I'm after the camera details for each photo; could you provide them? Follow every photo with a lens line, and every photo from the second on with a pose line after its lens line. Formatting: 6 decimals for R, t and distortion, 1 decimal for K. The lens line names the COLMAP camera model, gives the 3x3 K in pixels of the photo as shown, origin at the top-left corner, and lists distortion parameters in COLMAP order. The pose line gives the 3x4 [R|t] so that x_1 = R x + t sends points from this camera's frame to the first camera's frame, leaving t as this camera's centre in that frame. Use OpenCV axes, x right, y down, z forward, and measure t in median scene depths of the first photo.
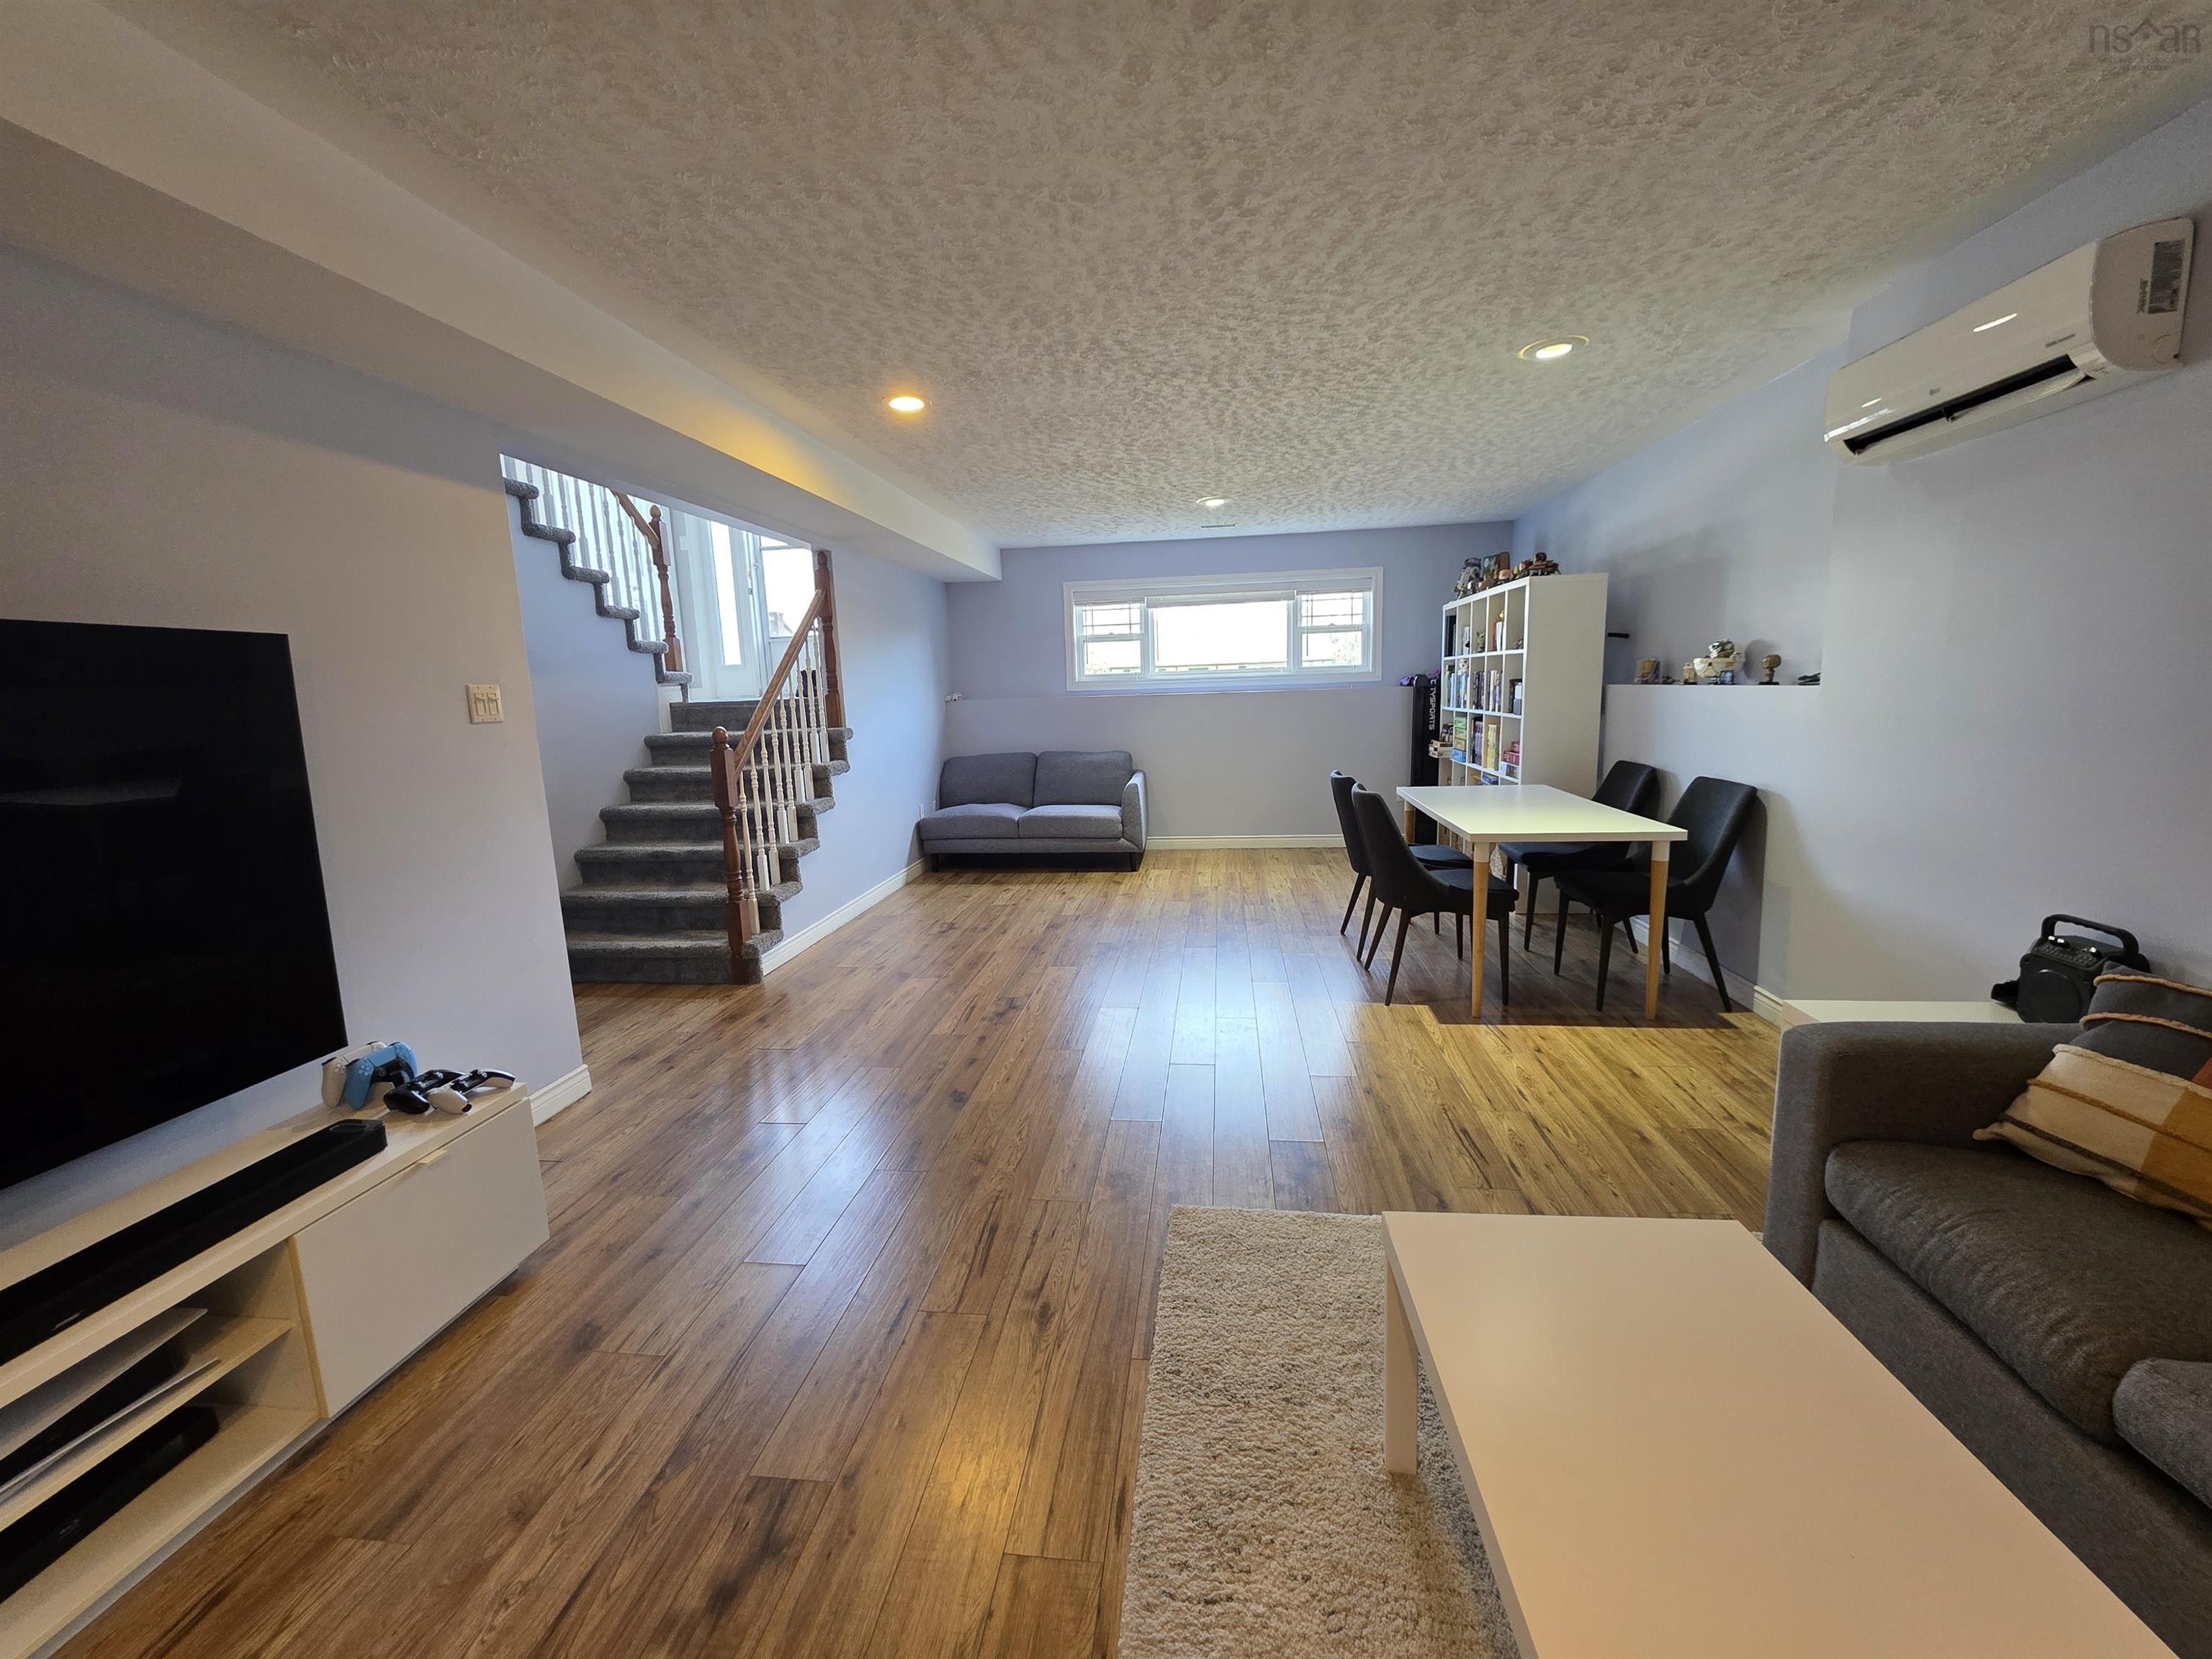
lens RADIAL K [[889.8, 0, 1101.7], [0, 889.8, 823.2], [0, 0, 1]] dist [0.001969, -0.000001]
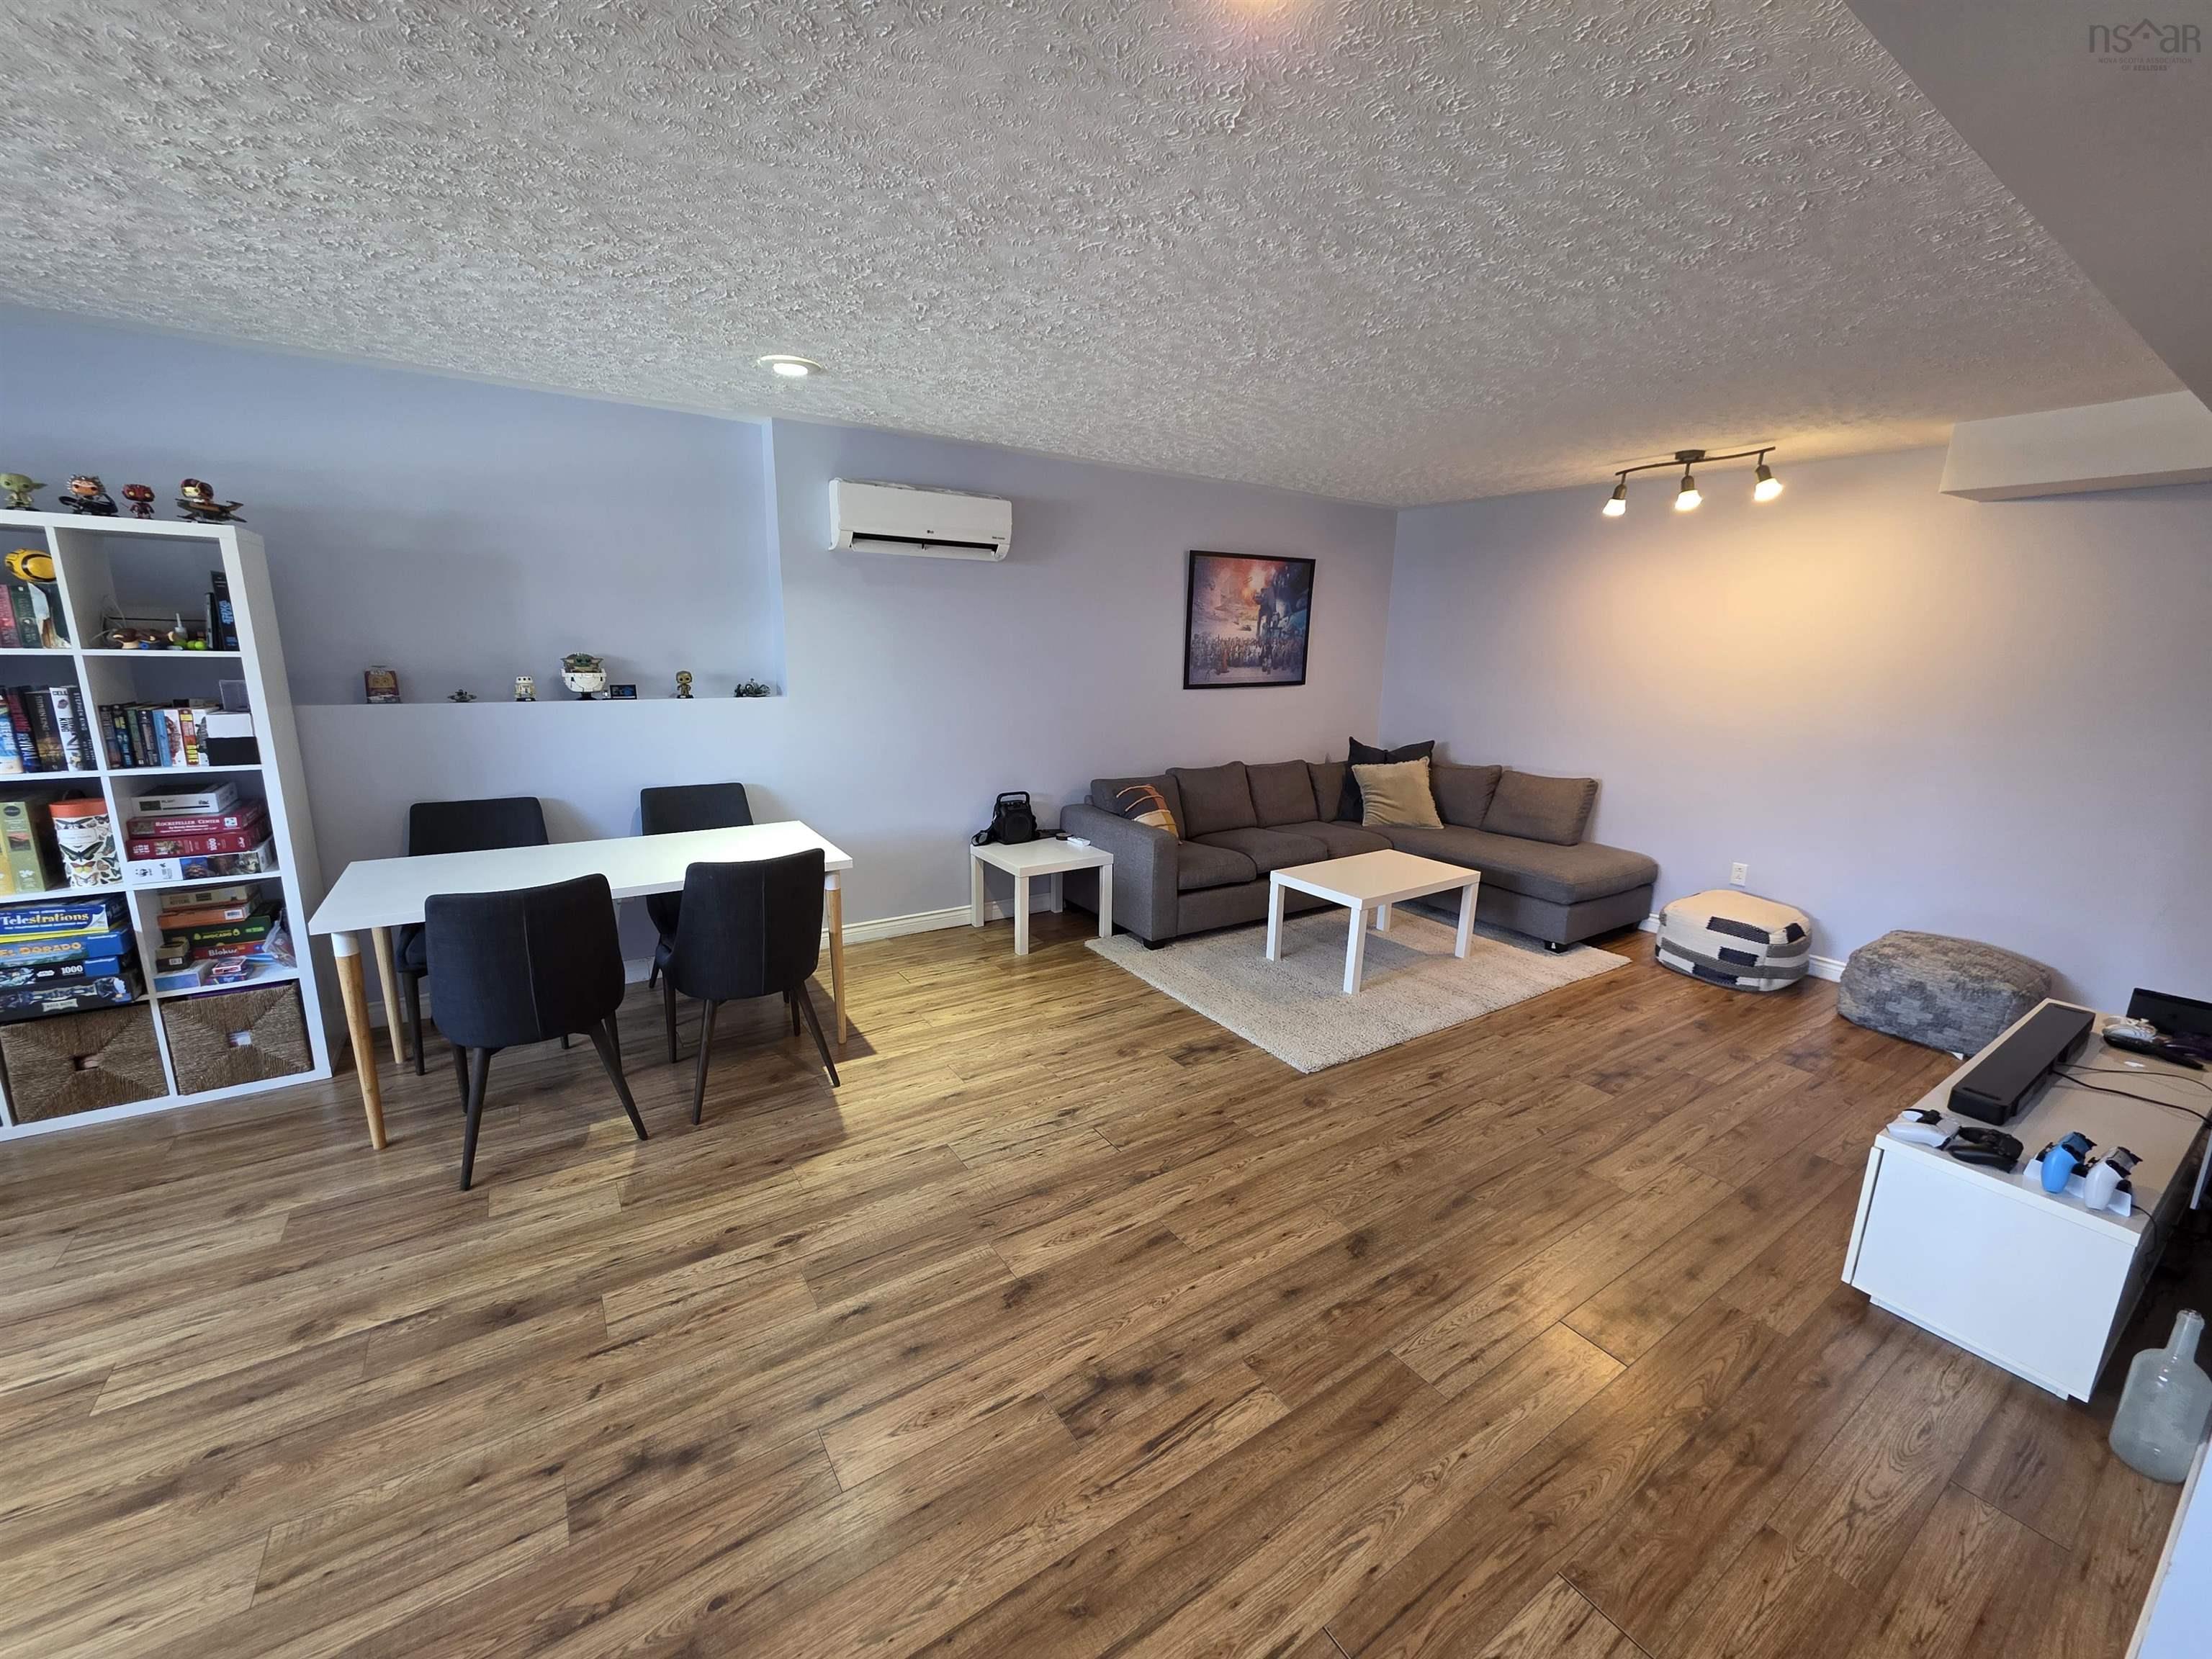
lens RADIAL K [[889.8, 0, 1103.9], [0, 889.8, 834.0], [0, 0, 1]] dist [0.001969, -0.000001]
pose [[-0.662073, -0.147289, 0.734823, -0.558453], [0.112955, 0.949686, 0.292128, -0.311899], [-0.740878, 0.276411, -0.612124, 1.600769]]
